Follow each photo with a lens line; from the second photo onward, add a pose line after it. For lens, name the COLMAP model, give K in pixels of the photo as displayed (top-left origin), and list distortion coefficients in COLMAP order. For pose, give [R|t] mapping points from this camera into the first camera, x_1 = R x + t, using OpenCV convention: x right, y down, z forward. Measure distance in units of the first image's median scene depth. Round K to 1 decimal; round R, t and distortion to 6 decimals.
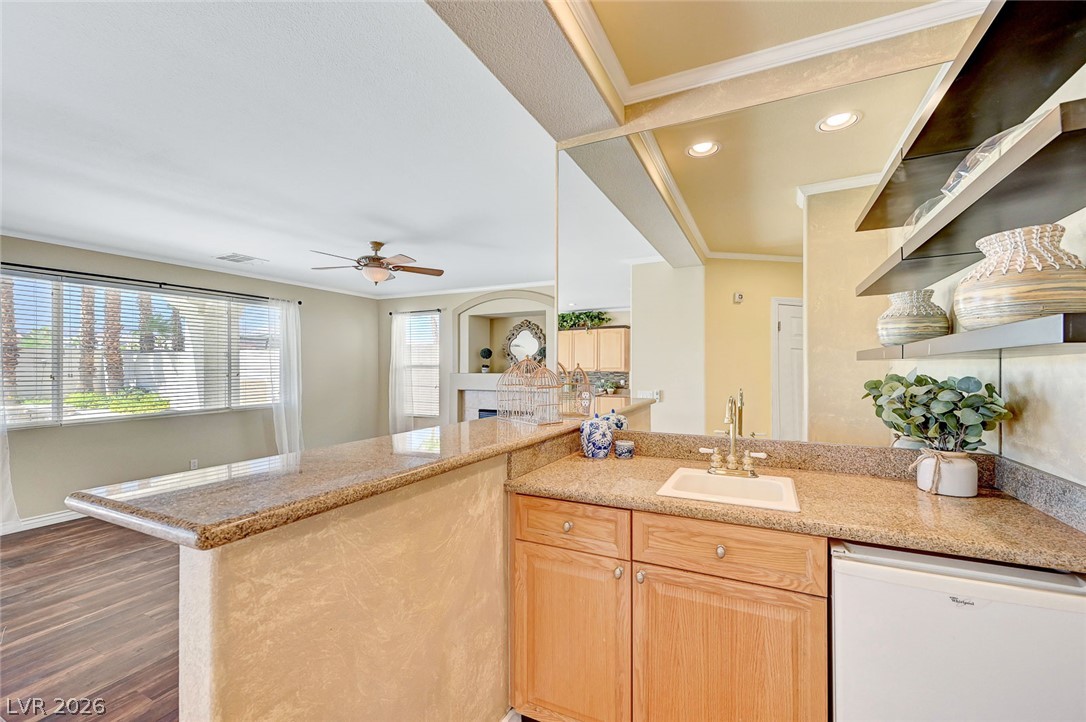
lens RADIAL K [[428.6, 0, 562.2], [0, 428.6, 367.7], [0, 0, 1]] dist [-0.002671, 0.000870]
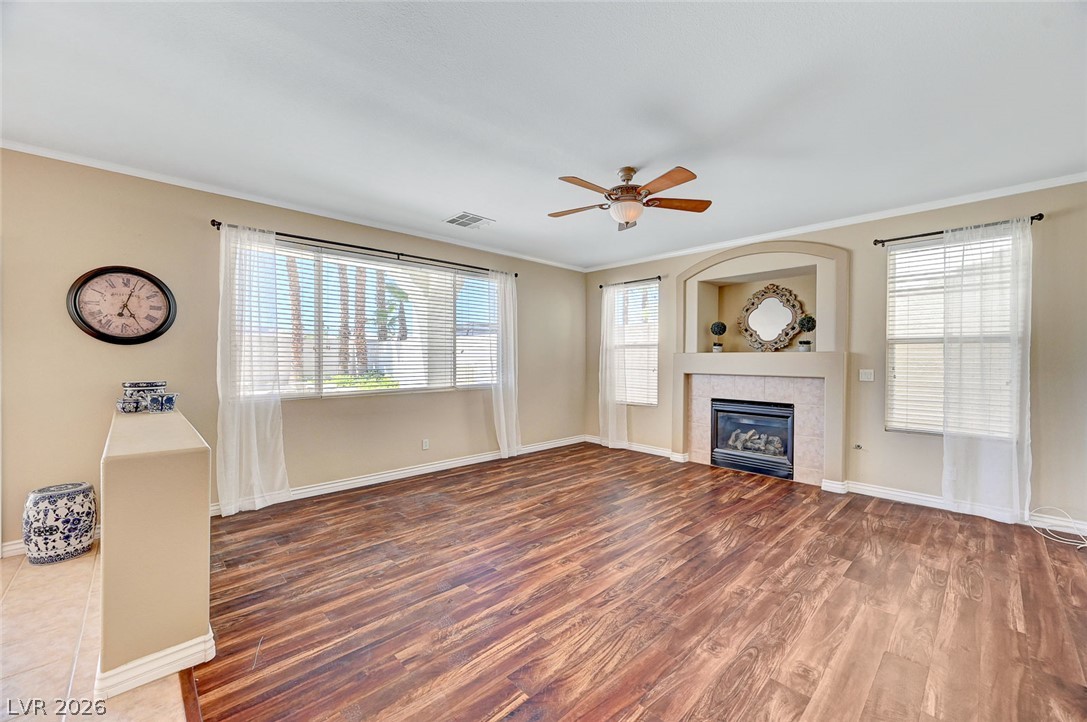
lens RADIAL K [[429.0, 0, 563.5], [0, 429.0, 363.1], [0, 0, 1]] dist [-0.002671, 0.000870]
pose [[0.933327, 0.006141, -0.358975, -0.164459], [-0.002823, 0.999948, 0.009766, 0.024919], [0.359016, -0.008101, 0.933296, 0.155156]]
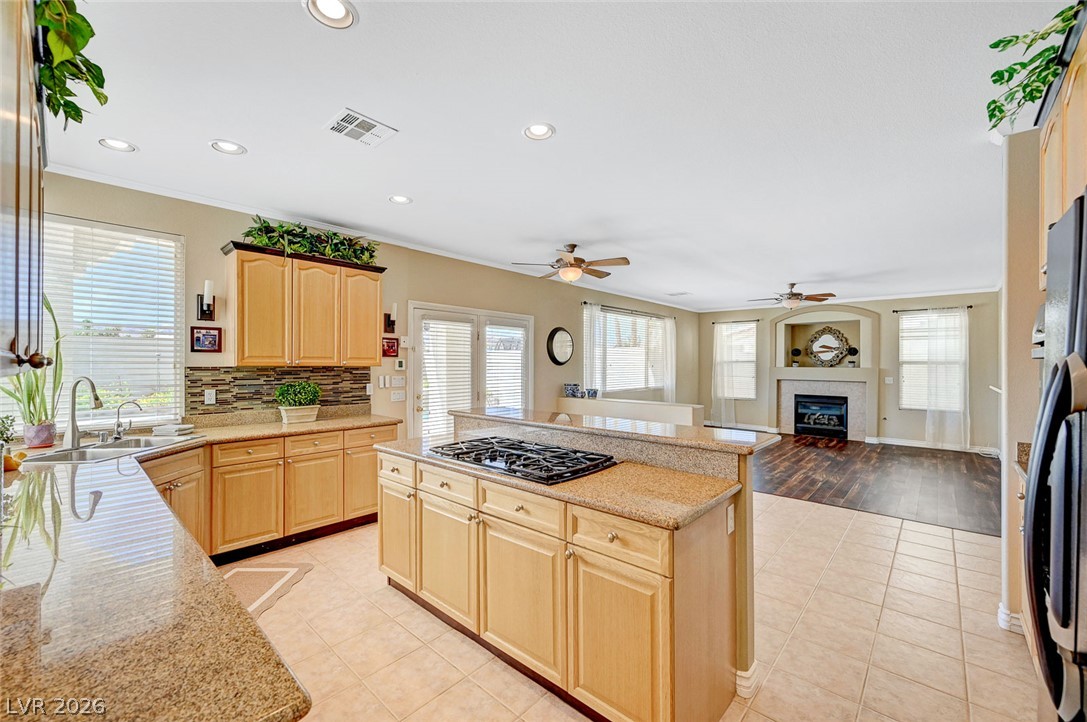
lens RADIAL K [[429.0, 0, 574.2], [0, 429.0, 362.6], [0, 0, 1]] dist [-0.002671, 0.000870]
pose [[0.960118, 0.006013, -0.279529, -0.473079], [-0.007092, 0.999971, -0.002850, 0.007519], [0.279504, 0.004719, 0.960133, -0.468828]]
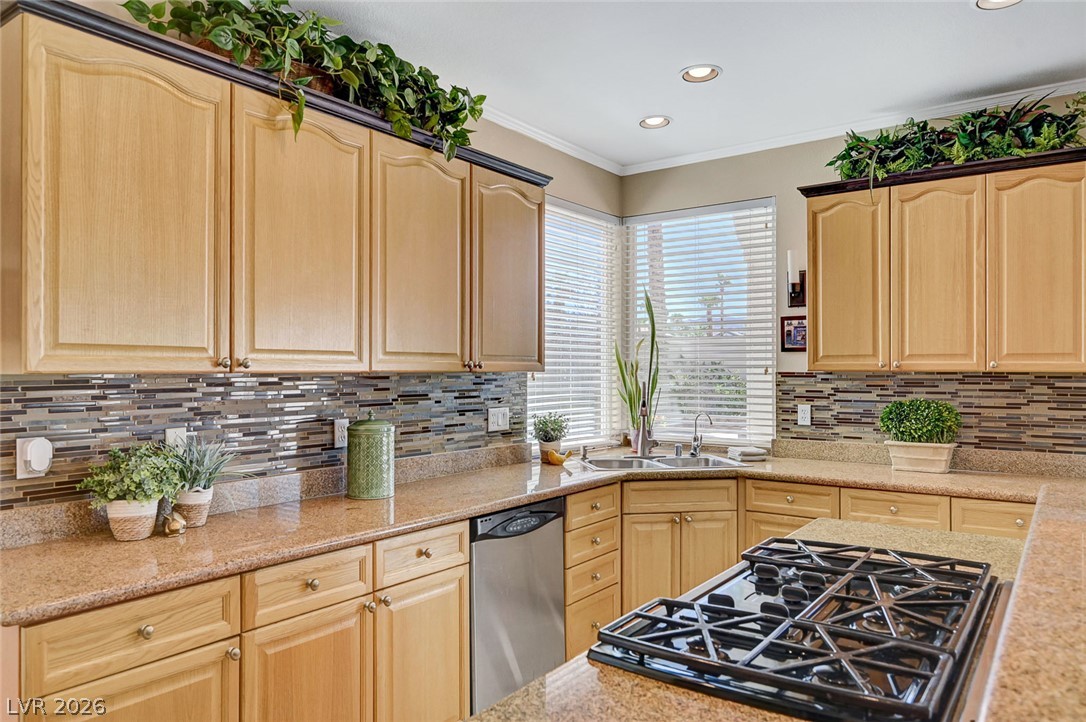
lens RADIAL K [[742.0, 0, 525.6], [0, 742.0, 364.0], [0, 0, 1]] dist [0.013285, 0.003253]
pose [[-0.205609, -0.005414, -0.978619, -0.382140], [-0.000892, 0.999985, -0.005345, 0.010626], [0.978634, -0.000226, -0.205611, -0.218696]]
